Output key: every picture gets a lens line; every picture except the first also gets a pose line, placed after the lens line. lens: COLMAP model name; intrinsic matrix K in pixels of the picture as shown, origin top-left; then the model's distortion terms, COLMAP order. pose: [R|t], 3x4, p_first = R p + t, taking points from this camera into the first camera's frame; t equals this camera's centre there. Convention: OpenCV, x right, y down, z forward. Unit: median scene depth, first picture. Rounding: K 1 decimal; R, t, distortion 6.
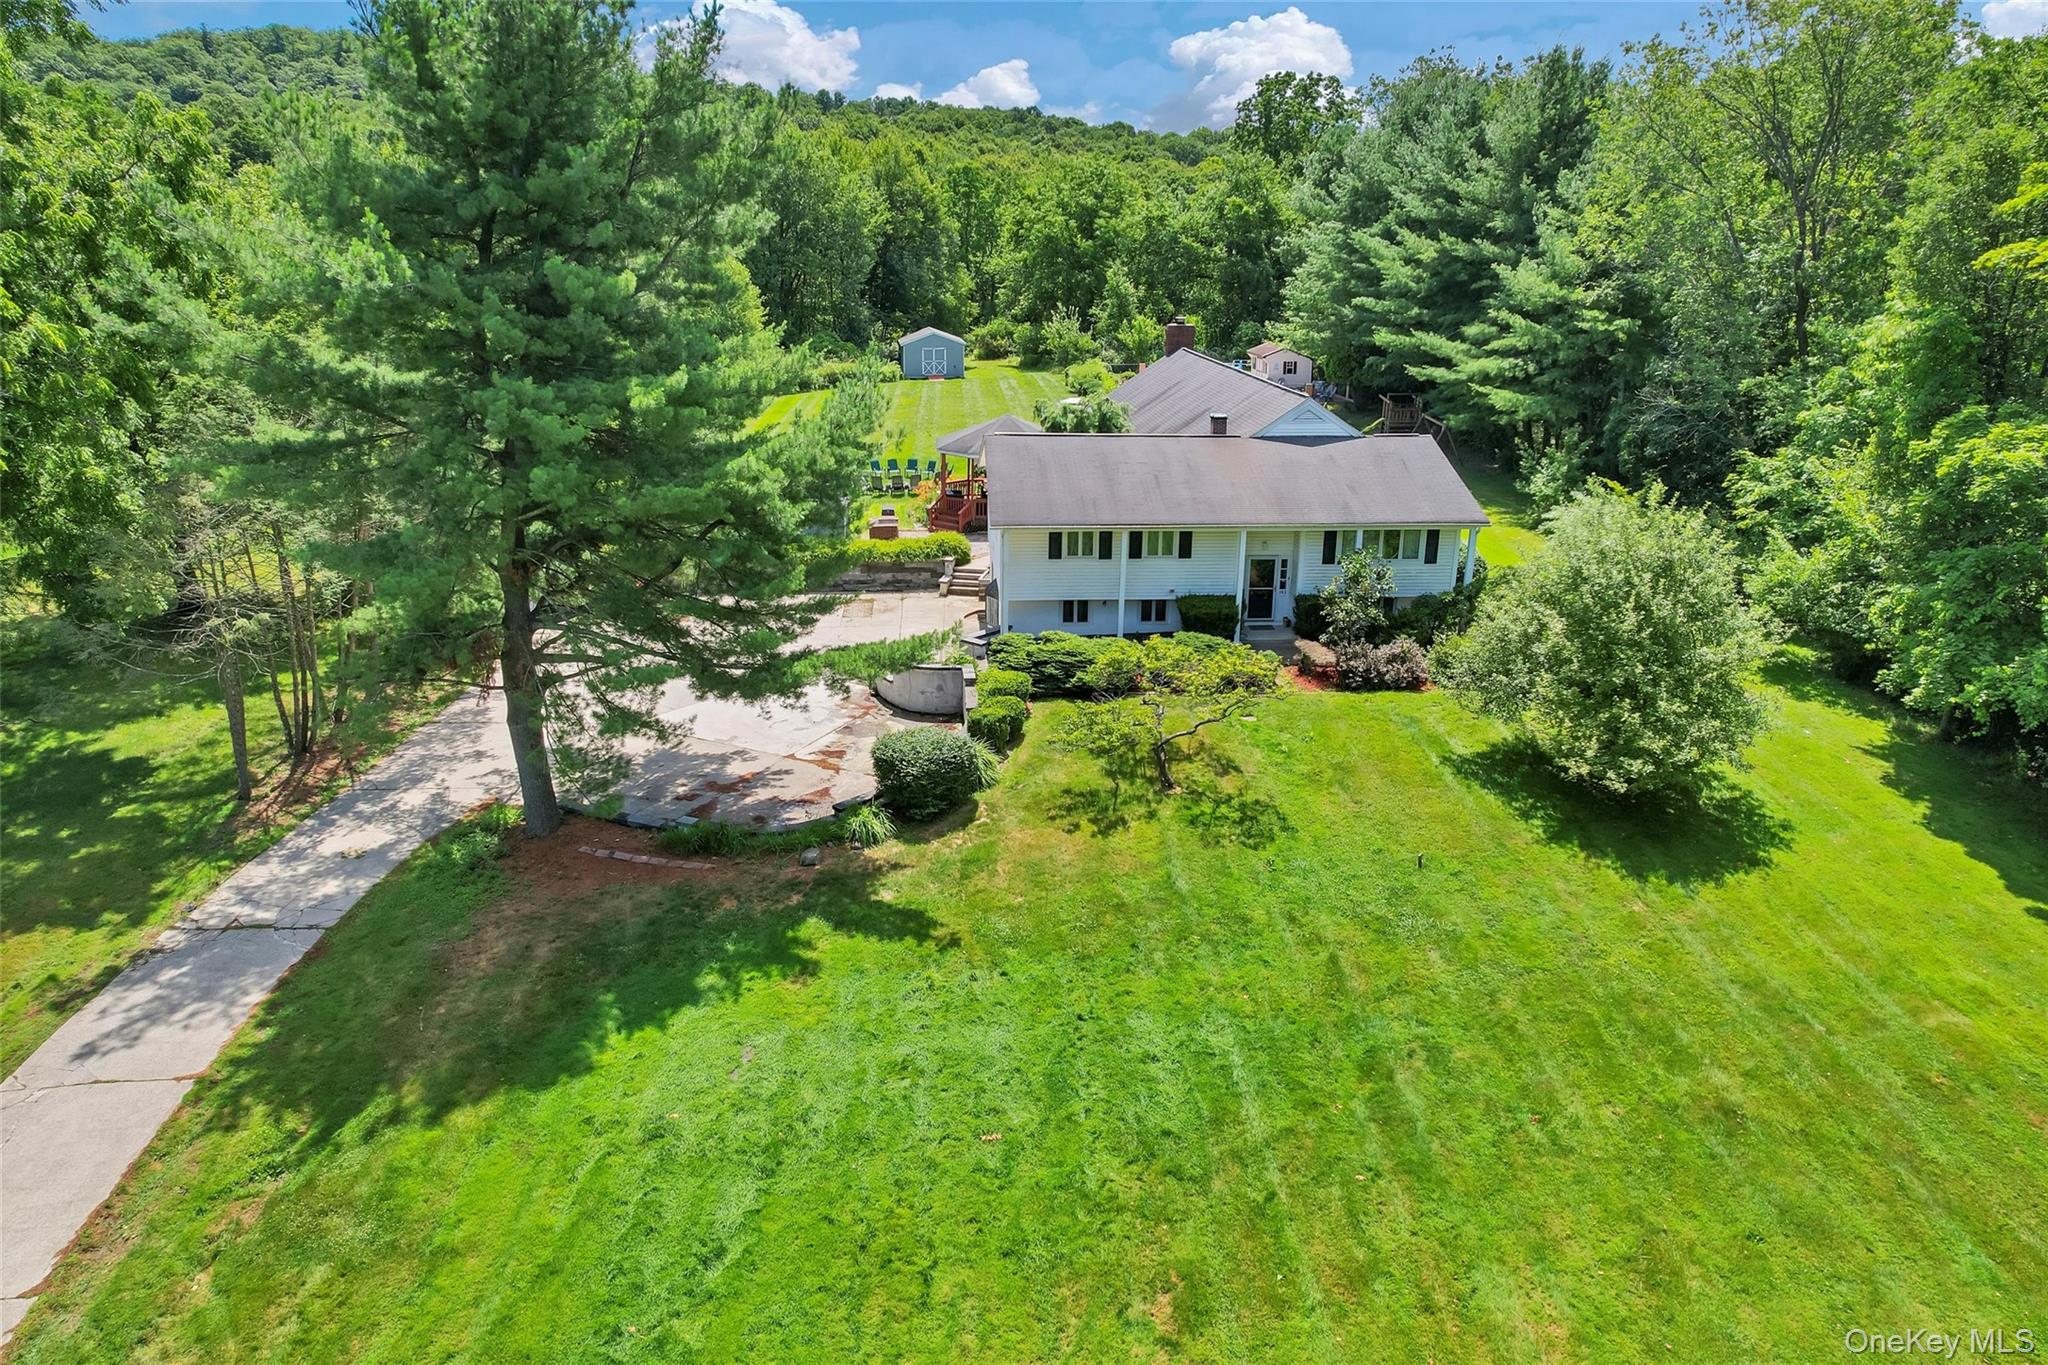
lens RADIAL K [[1378.4, 0, 1024.0], [0, 1378.4, 682.5], [0, 0, 1]] dist [-0.086502, 0.076401]
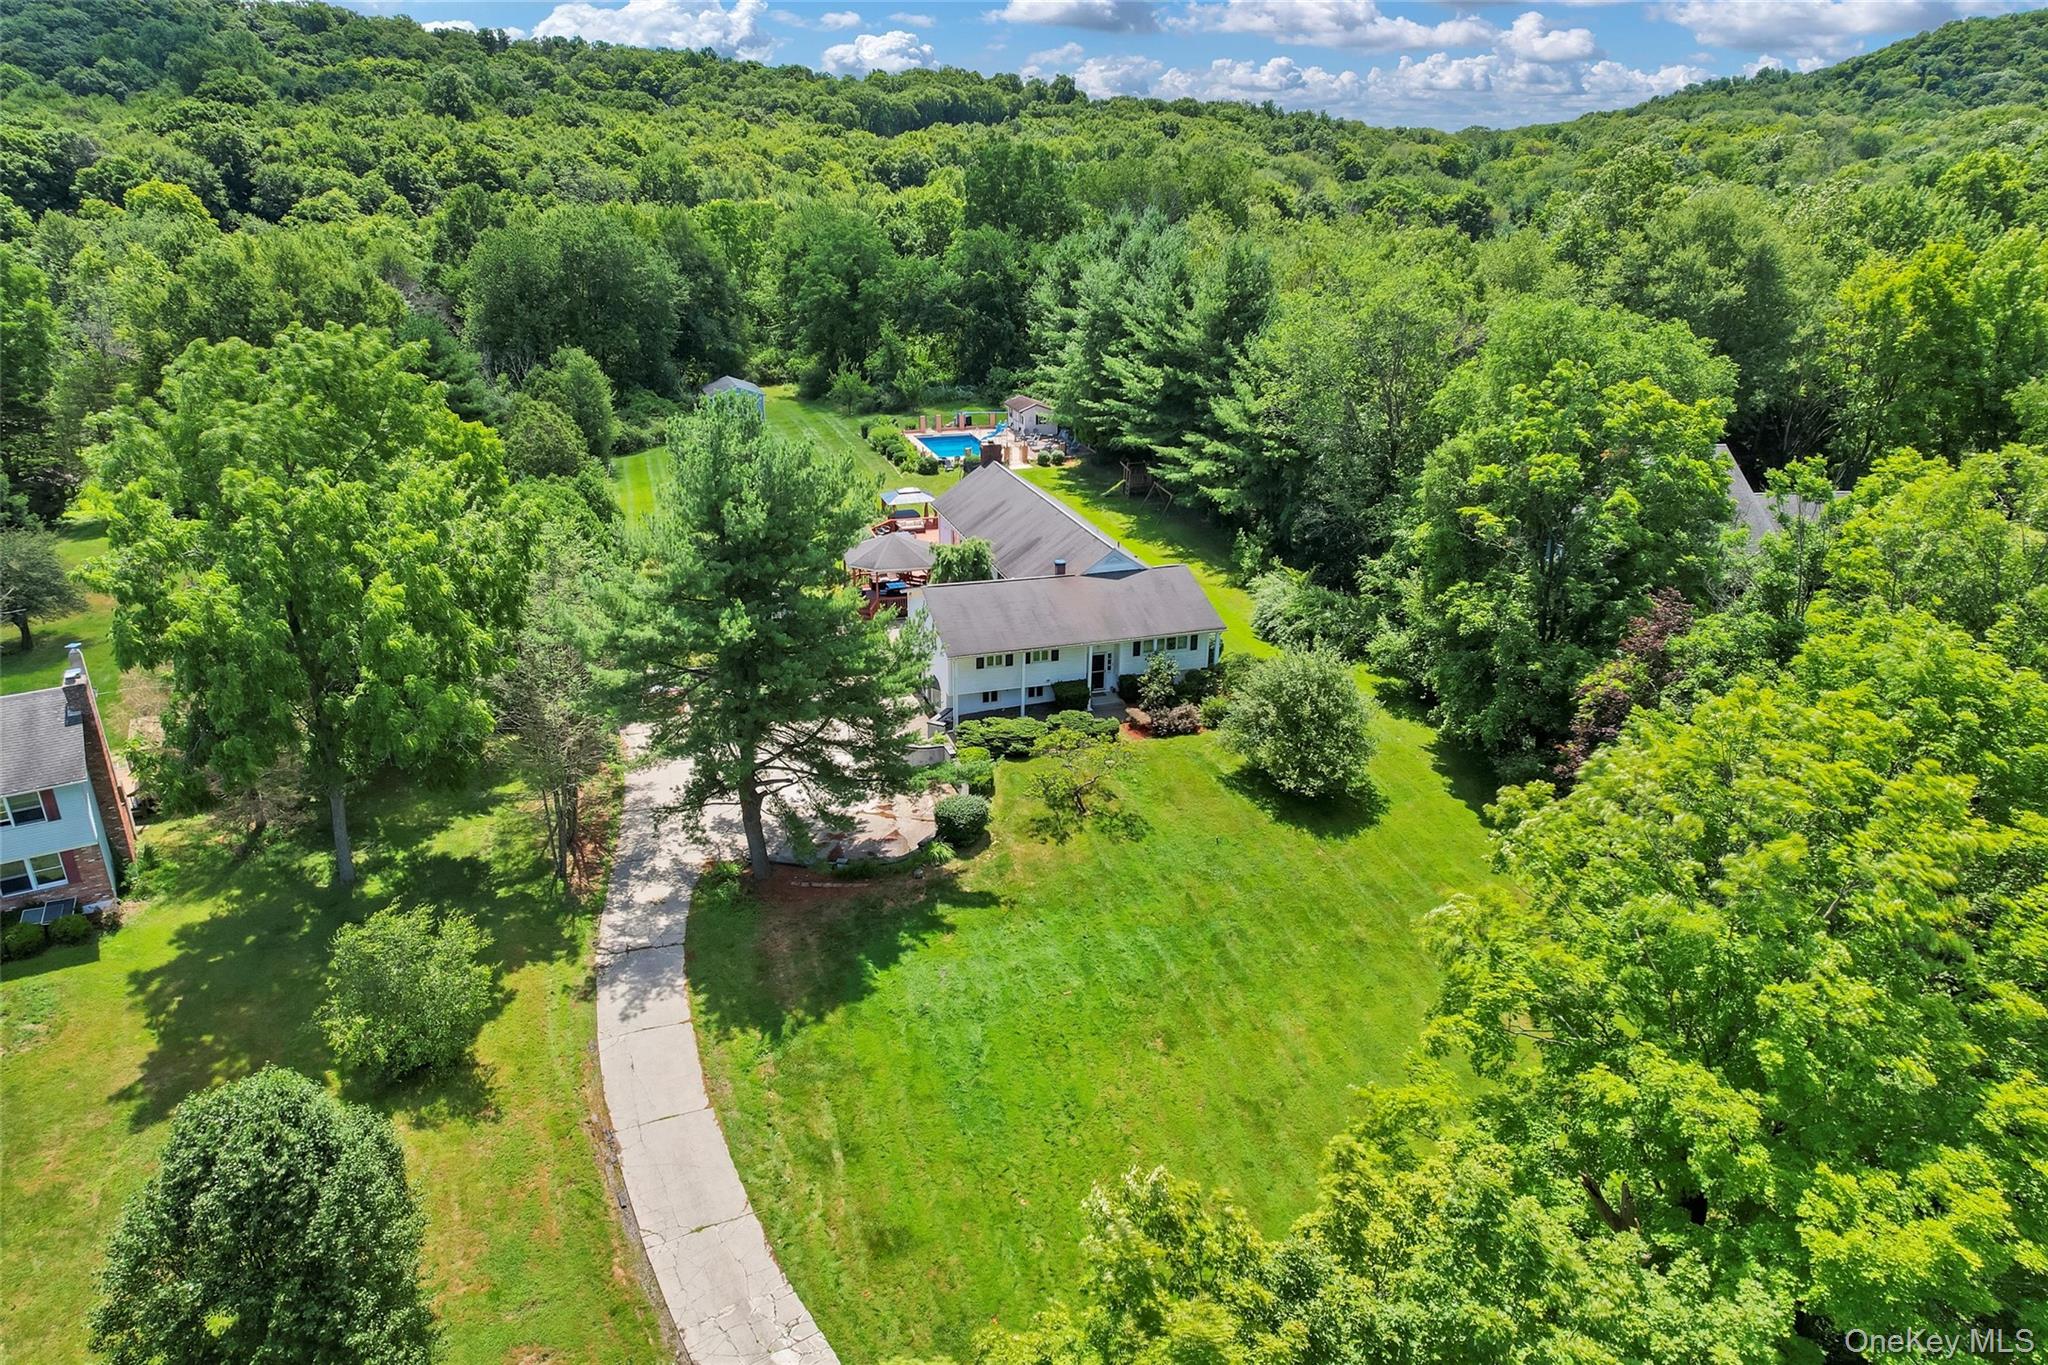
lens RADIAL K [[1378.4, 0, 1024.0], [0, 1378.4, 682.5], [0, 0, 1]] dist [-0.086502, 0.076401]
pose [[0.972919, -0.089869, 0.212961, -0.353864], [0.075838, 0.994431, 0.073180, -0.239709], [-0.218351, -0.055047, 0.974316, -0.800379]]
